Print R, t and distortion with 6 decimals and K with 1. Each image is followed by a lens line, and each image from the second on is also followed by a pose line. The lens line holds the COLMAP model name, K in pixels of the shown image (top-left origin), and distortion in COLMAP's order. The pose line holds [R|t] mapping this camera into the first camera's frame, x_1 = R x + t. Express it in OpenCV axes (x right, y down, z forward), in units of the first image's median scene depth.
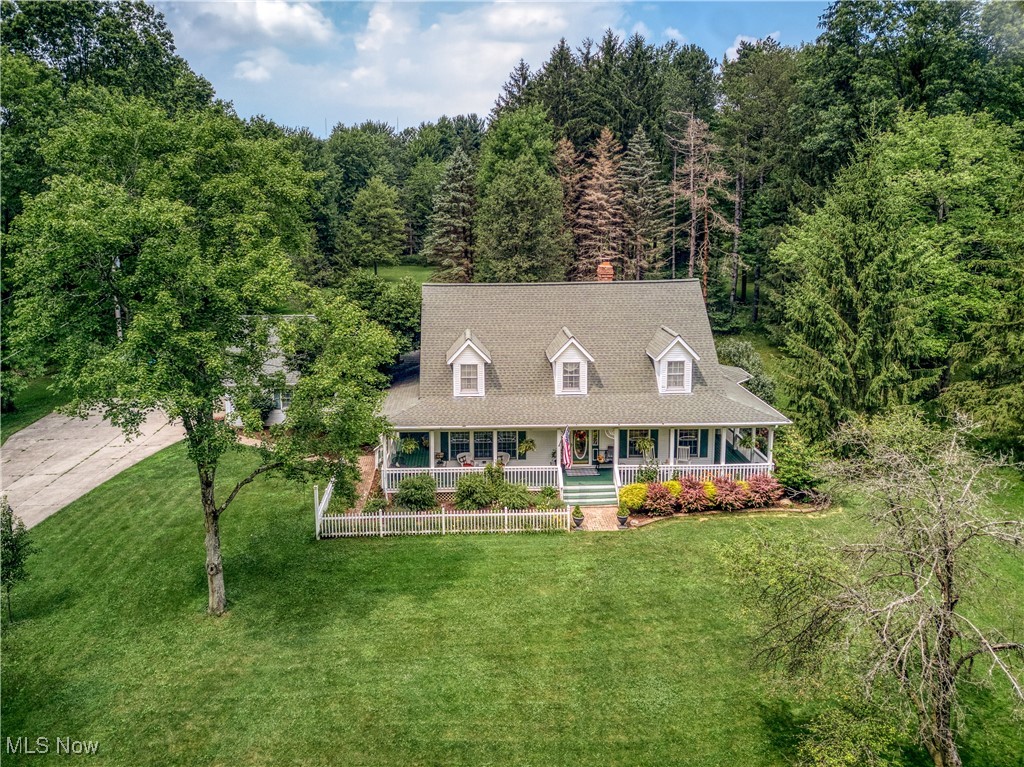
lens RADIAL K [[802.9, 0, 487.2], [0, 802.9, 340.9], [0, 0, 1]] dist [0.030433, -0.001787]
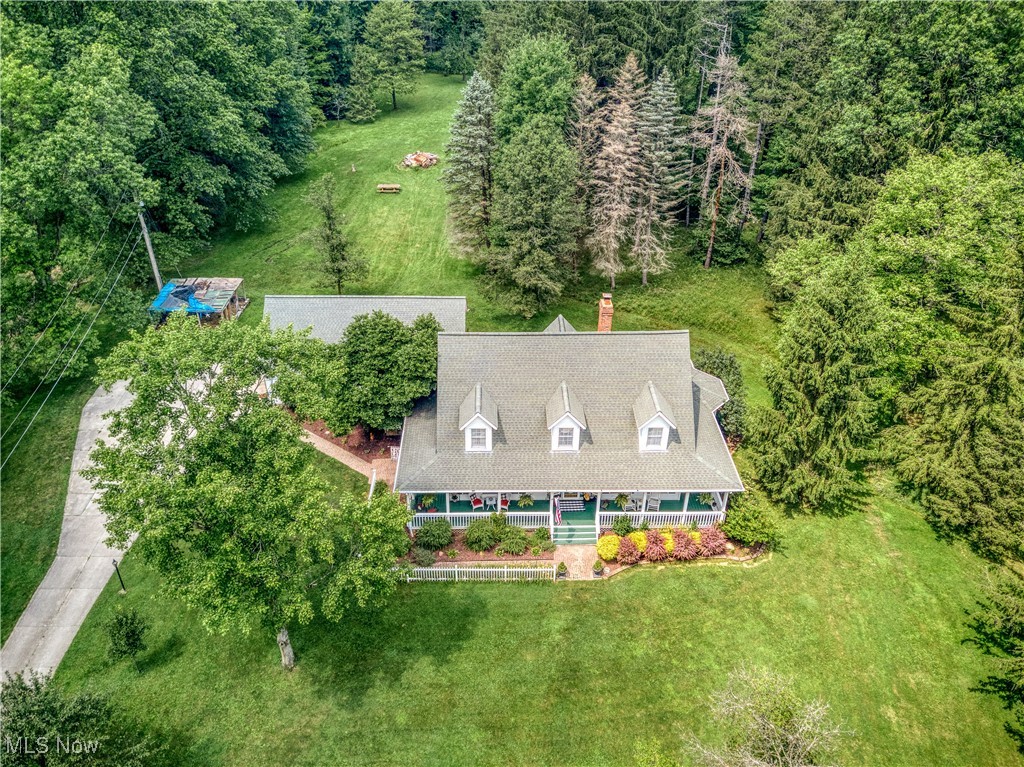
lens RADIAL K [[788.6, 0, 516.2], [0, 788.6, 389.3], [0, 0, 1]] dist [0.029384, -0.002087]
pose [[0.999744, 0.020837, 0.008799, 0.022299], [-0.022617, 0.917079, 0.398063, -0.521912], [0.000225, -0.398160, 0.917316, -0.033140]]
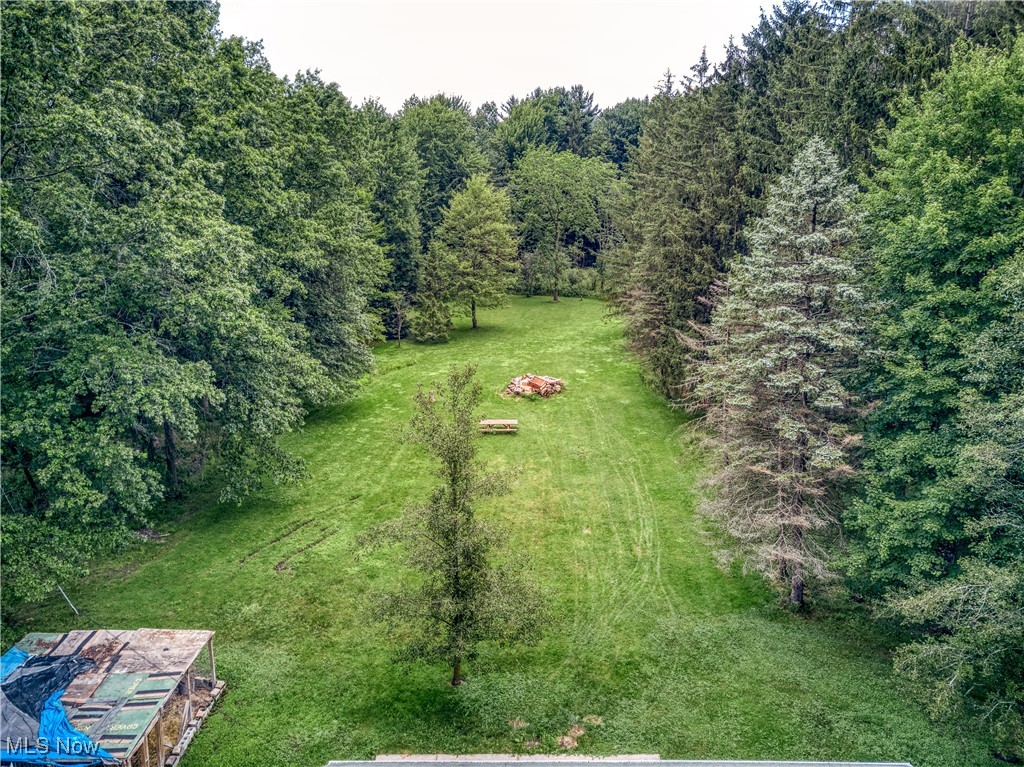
lens RADIAL K [[788.6, 0, 516.2], [0, 788.6, 389.3], [0, 0, 1]] dist [0.029384, -0.002087]
pose [[0.999853, 0.016885, -0.002944, -0.350405], [-0.016579, 0.996353, 0.083699, -0.279124], [0.004346, -0.083638, 0.996487, 1.127283]]
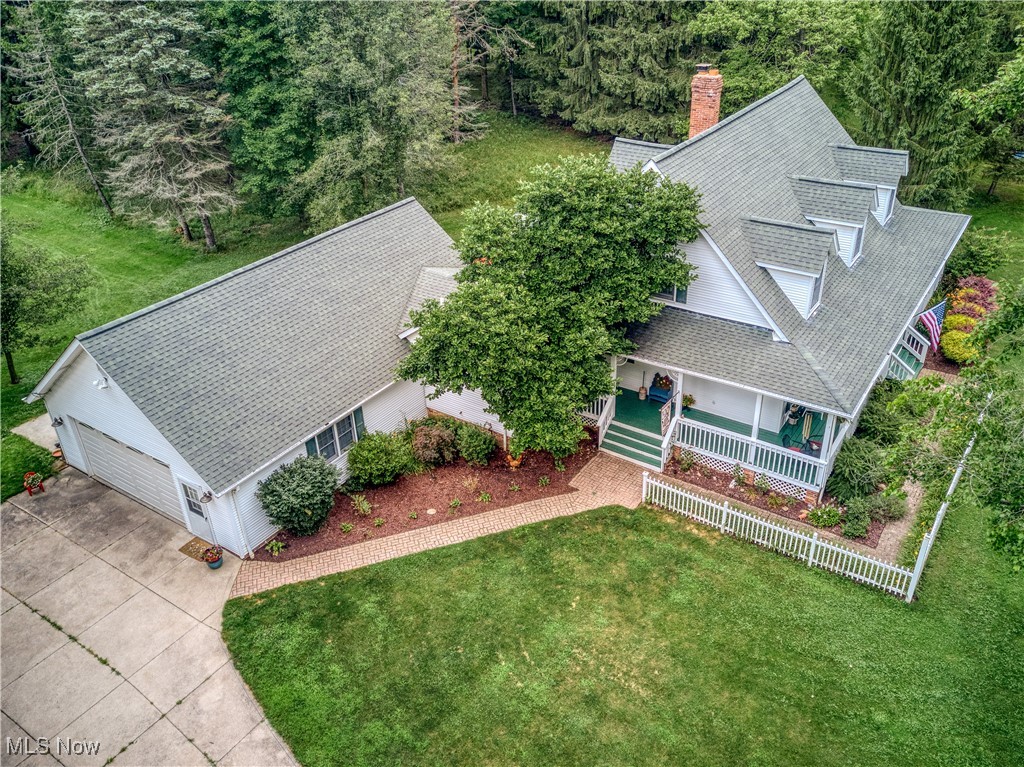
lens RADIAL K [[788.6, 0, 516.2], [0, 788.6, 389.3], [0, 0, 1]] dist [0.029384, -0.002087]
pose [[0.588061, -0.429296, 0.685485, -0.714592], [0.158763, 0.892295, 0.422616, -0.217765], [-0.793082, -0.139694, 0.592880, 0.845514]]
